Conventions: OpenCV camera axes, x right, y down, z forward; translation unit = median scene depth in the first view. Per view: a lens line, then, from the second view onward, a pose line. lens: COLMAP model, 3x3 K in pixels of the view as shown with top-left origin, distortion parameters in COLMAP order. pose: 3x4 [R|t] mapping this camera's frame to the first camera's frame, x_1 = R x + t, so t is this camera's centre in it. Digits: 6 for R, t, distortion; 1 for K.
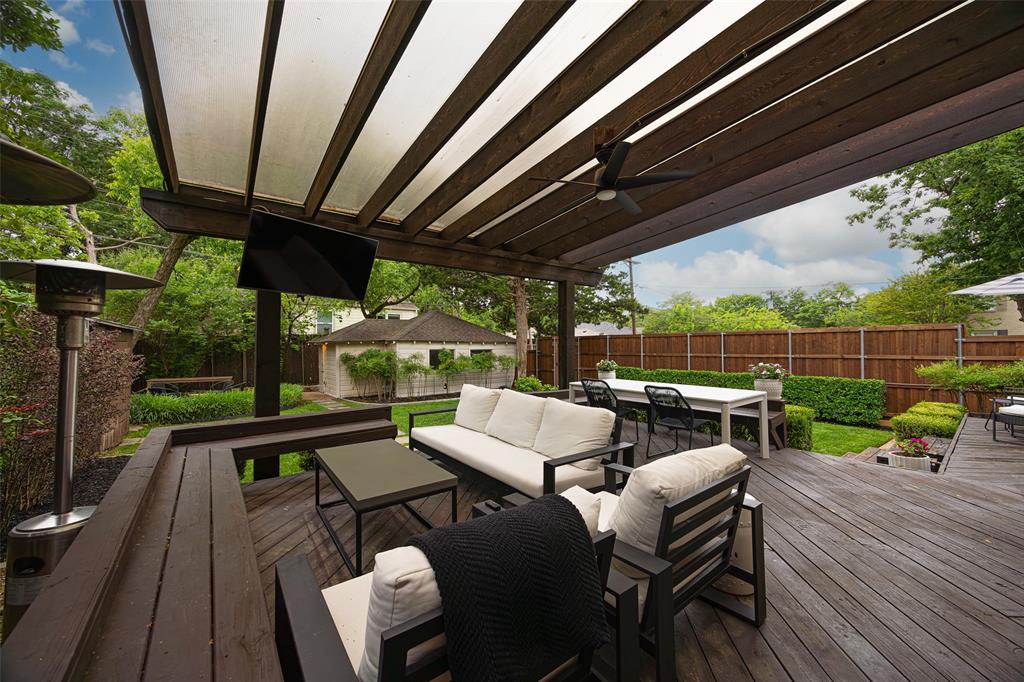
lens RADIAL K [[364.3, 0, 513.8], [0, 364.3, 342.1], [0, 0, 1]] dist [0.000572, 0.000025]
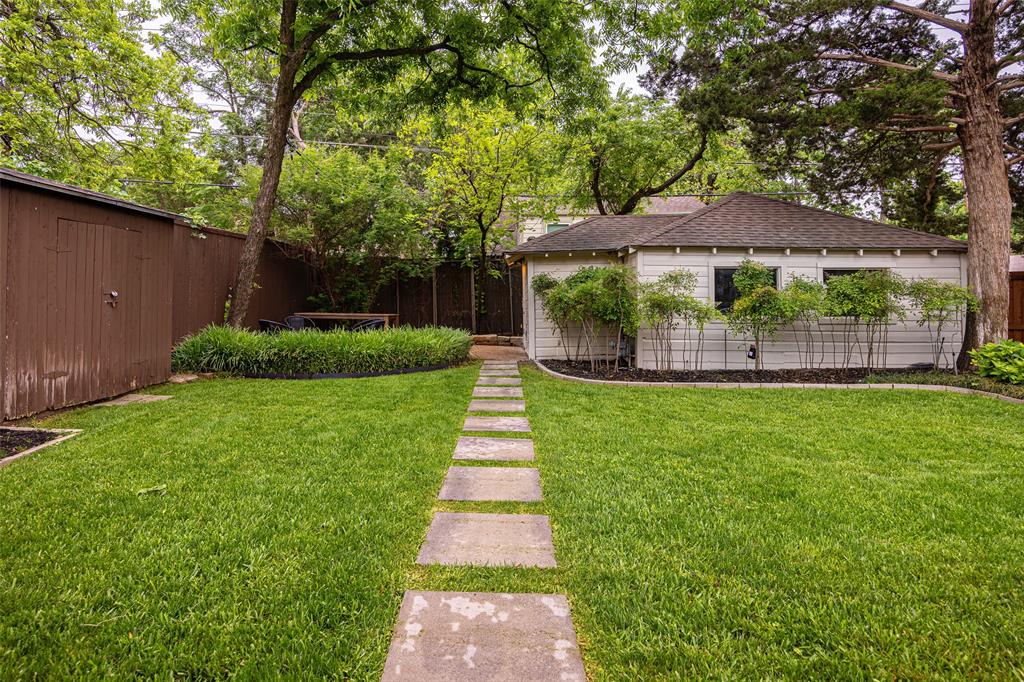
lens RADIAL K [[499.7, 0, 513.4], [0, 499.7, 301.1], [0, 0, 1]] dist [-0.002127, -0.000391]
pose [[0.775081, 0.002723, -0.631856, -0.037229], [0.008886, 0.999845, 0.015209, 0.050426], [0.631799, -0.017403, 0.774937, 0.376272]]
